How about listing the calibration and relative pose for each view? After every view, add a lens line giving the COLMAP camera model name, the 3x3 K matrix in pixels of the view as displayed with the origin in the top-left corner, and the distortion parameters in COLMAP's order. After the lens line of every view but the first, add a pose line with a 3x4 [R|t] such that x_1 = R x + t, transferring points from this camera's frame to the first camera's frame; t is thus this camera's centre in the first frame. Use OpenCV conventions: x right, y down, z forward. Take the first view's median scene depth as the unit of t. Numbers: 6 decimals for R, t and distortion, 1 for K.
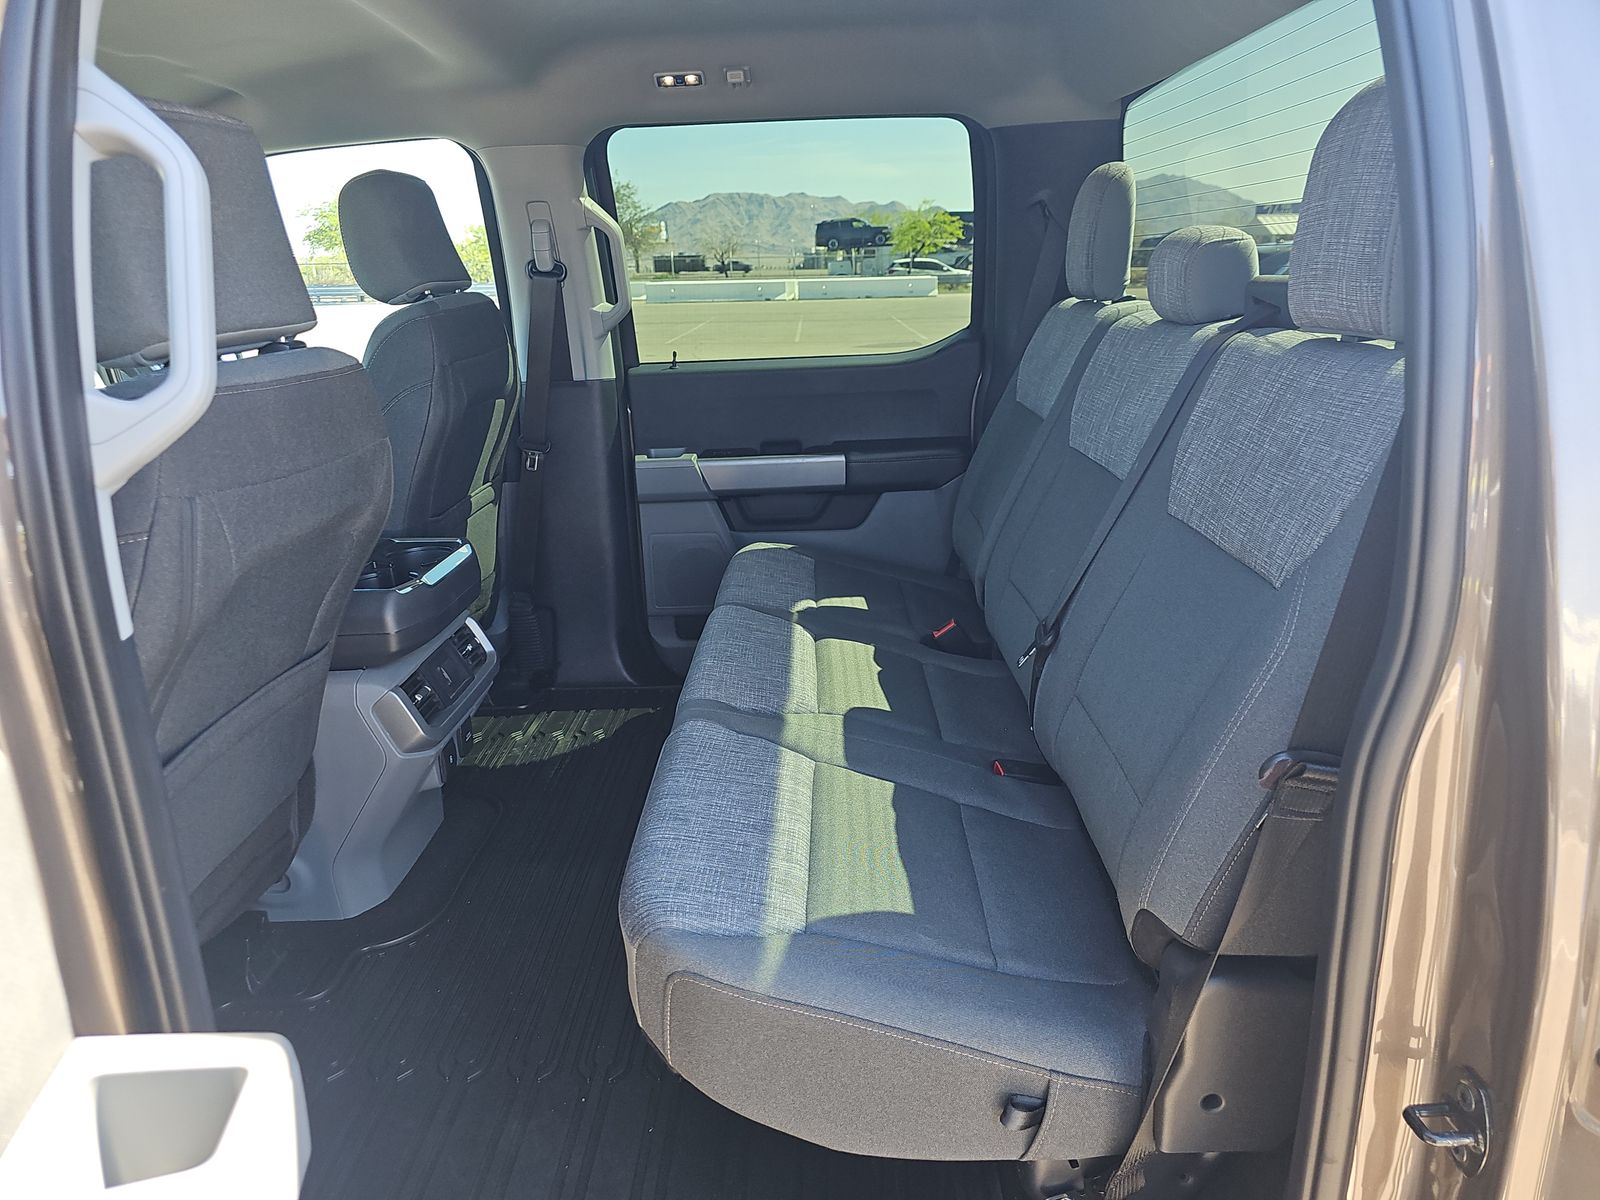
lens RADIAL K [[1052.6, 0, 802.7], [0, 1052.6, 609.8], [0, 0, 1]] dist [0.003237, -0.001747]
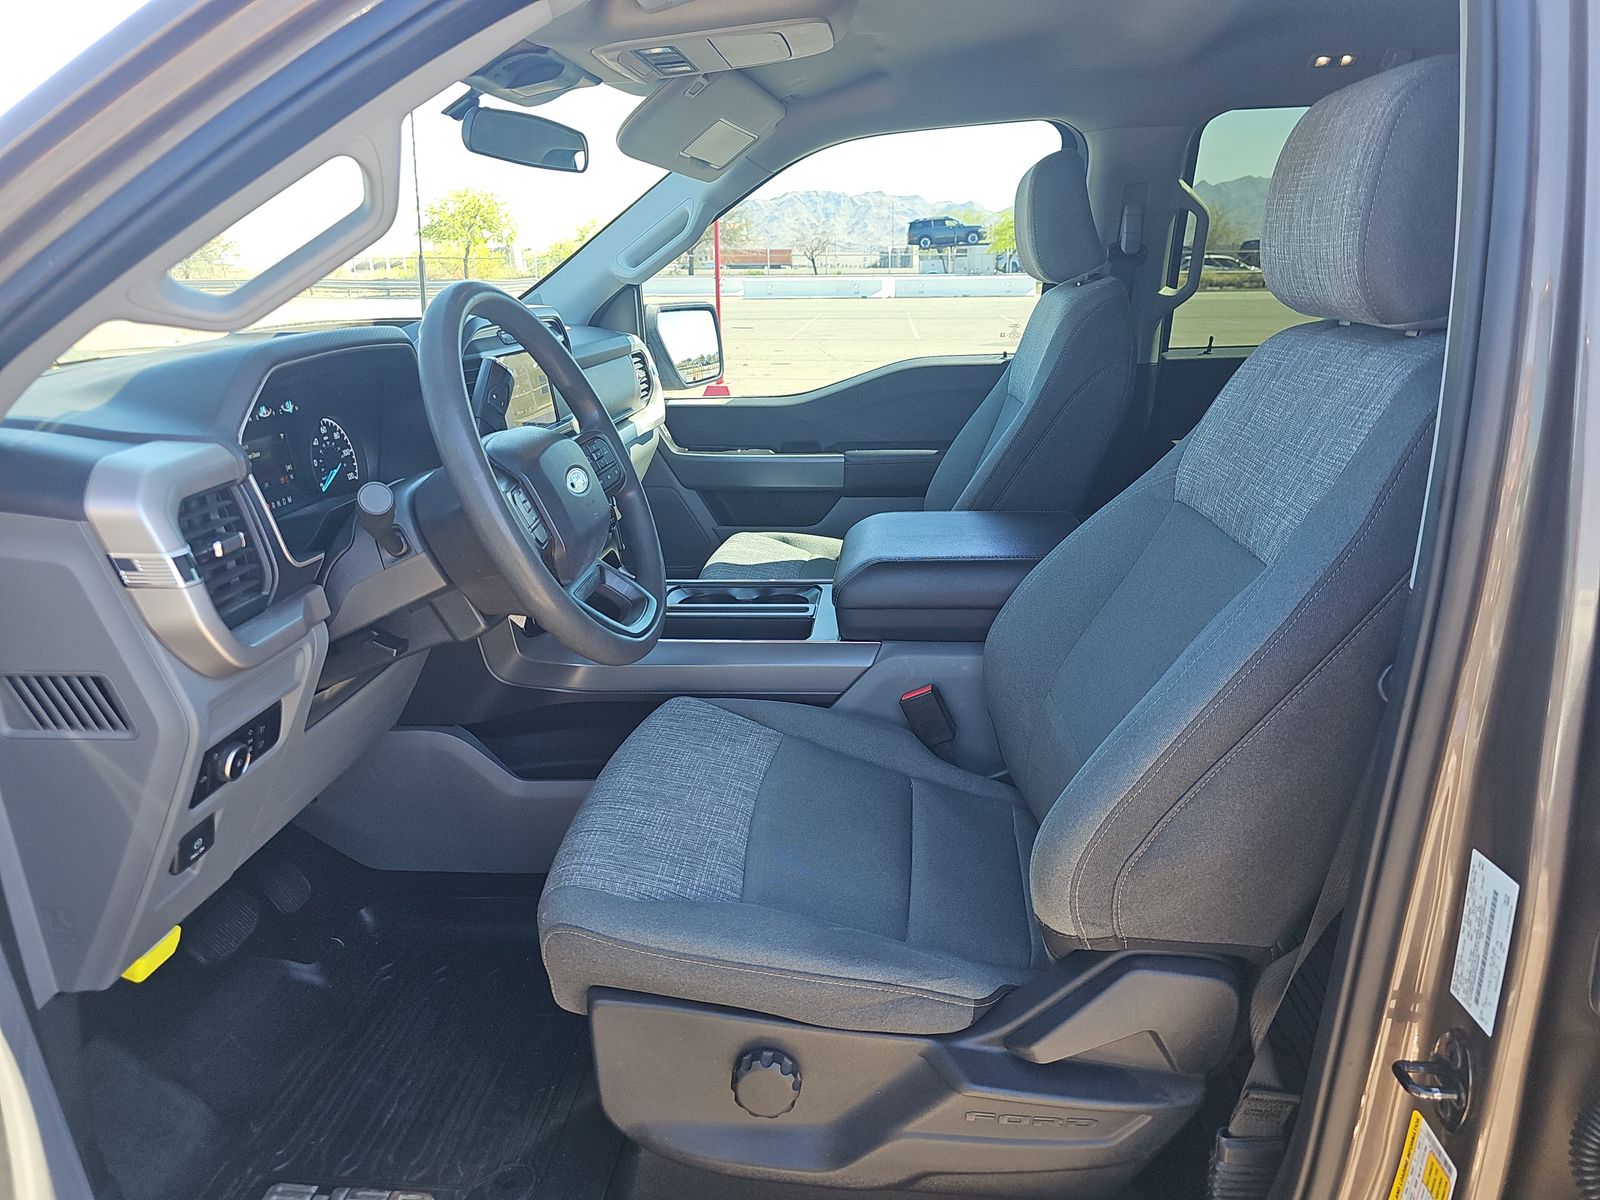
lens RADIAL K [[1052.6, 0, 802.7], [0, 1052.6, 609.8], [0, 0, 1]] dist [0.003237, -0.001747]
pose [[0.994466, -0.025621, 0.101882, -0.192205], [0.026032, 0.999657, -0.002702, 0.001691], [-0.101778, 0.005339, 0.994793, 0.016029]]
